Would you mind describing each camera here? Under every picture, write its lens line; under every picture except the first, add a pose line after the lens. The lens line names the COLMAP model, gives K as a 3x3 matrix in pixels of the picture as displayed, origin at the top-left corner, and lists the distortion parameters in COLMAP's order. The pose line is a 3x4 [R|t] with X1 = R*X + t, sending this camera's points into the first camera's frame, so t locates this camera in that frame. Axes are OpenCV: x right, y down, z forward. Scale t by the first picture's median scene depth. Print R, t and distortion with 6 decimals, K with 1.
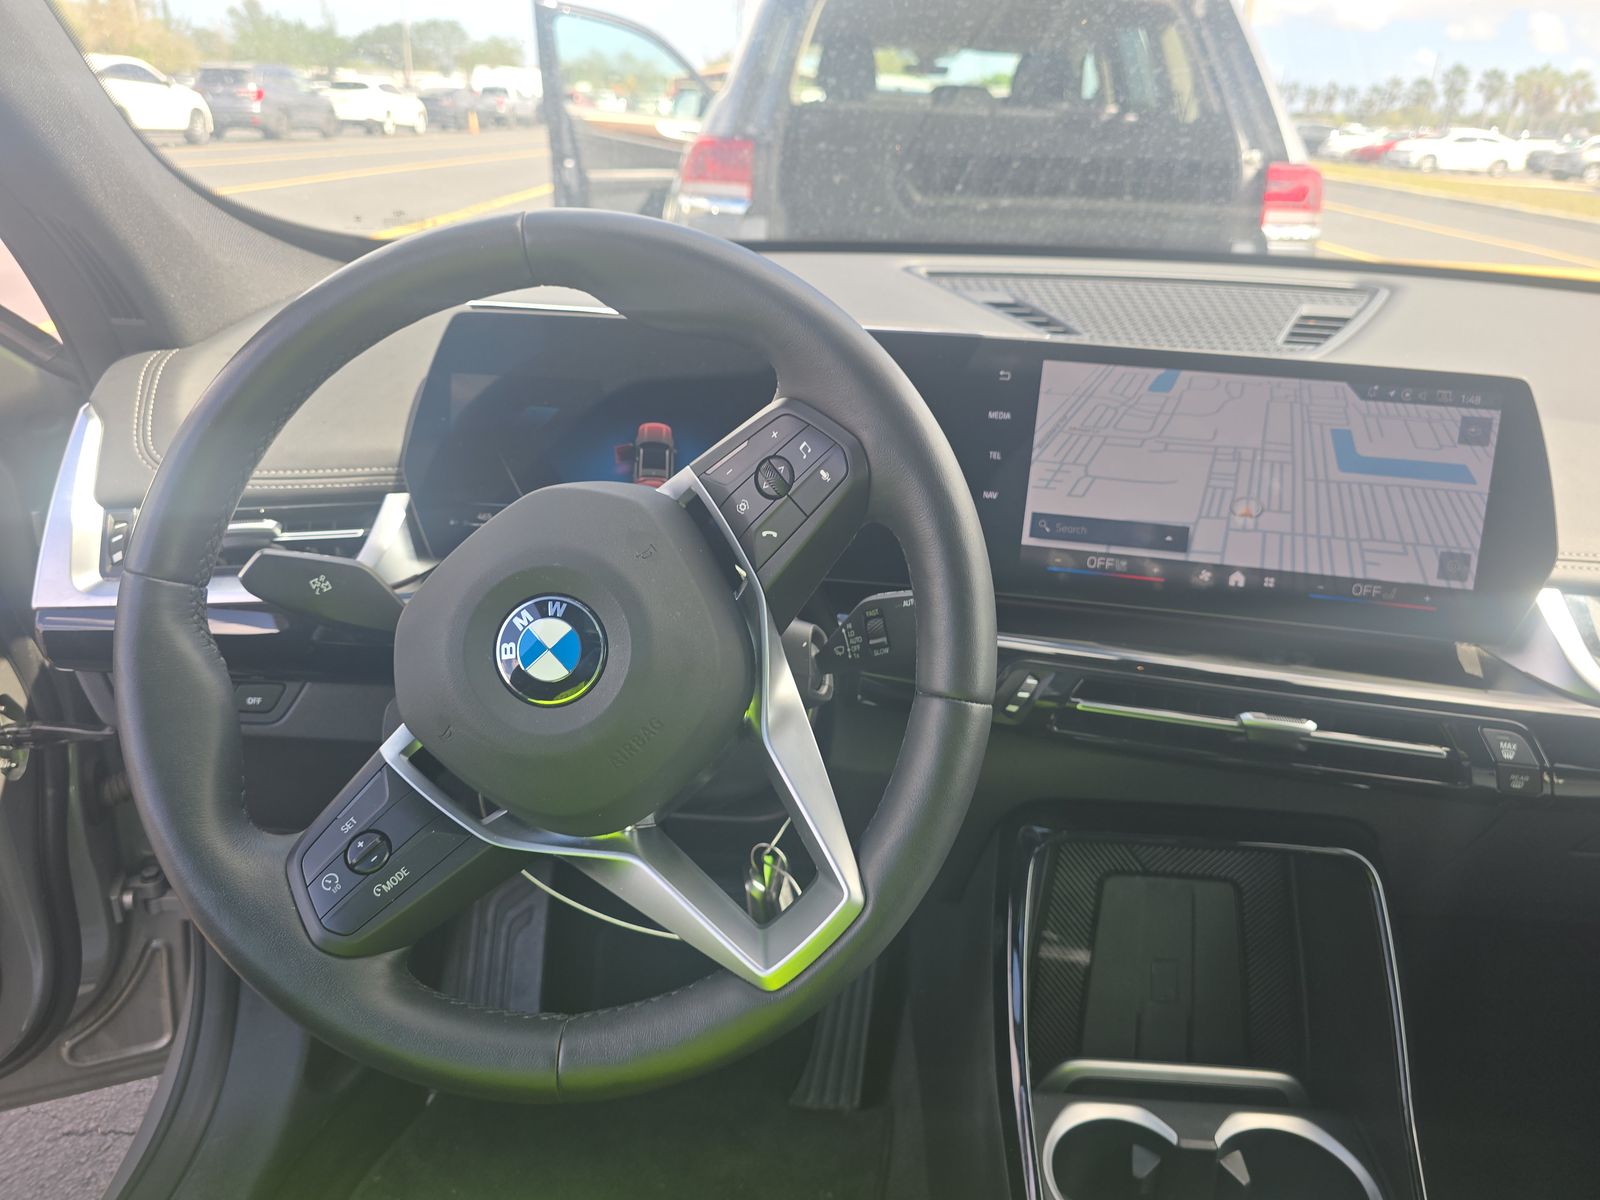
lens RADIAL K [[1118.4, 0, 800.0], [0, 1118.4, 600.0], [0, 0, 1]] dist [0.060970, -0.081021]
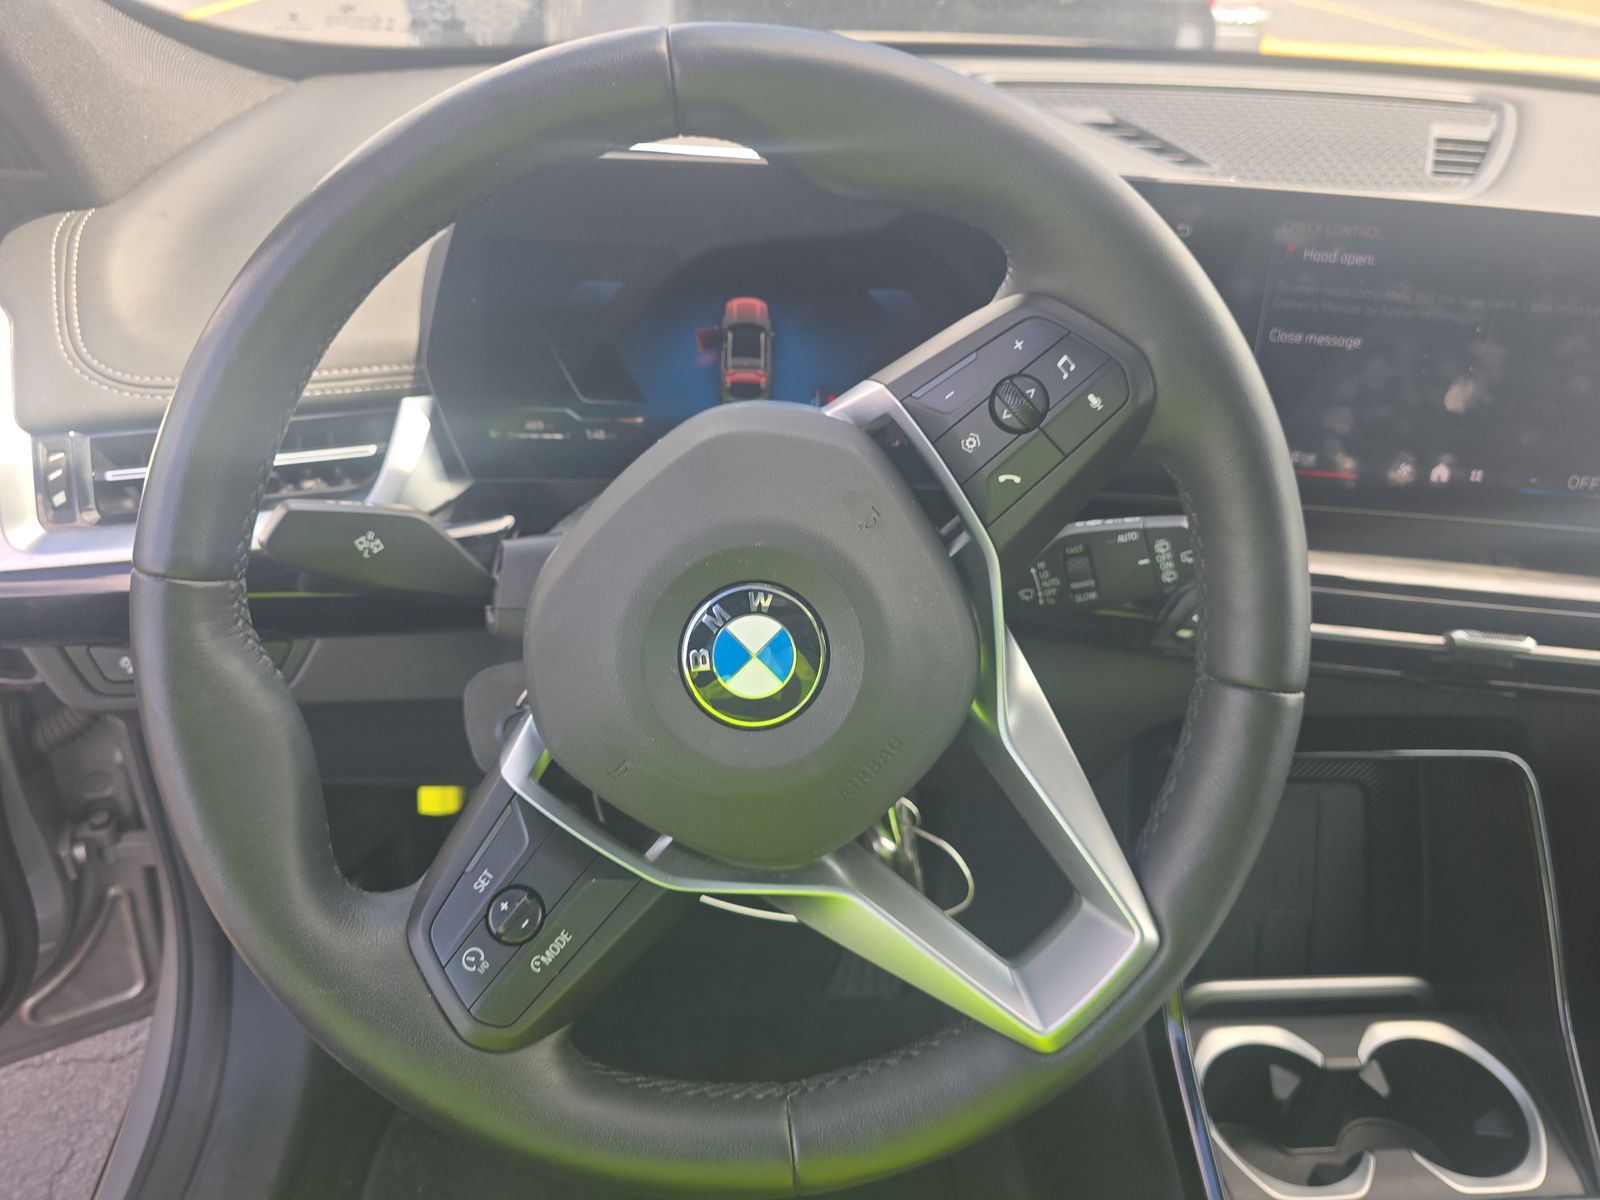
lens RADIAL K [[1118.9, 0, 800.0], [0, 1118.9, 600.0], [0, 0, 1]] dist [0.046785, -0.072888]
pose [[0.993388, -0.051167, 0.102772, -0.203176], [0.033103, 0.984829, 0.170343, -0.090698], [-0.109929, -0.165815, 0.980011, 0.203884]]
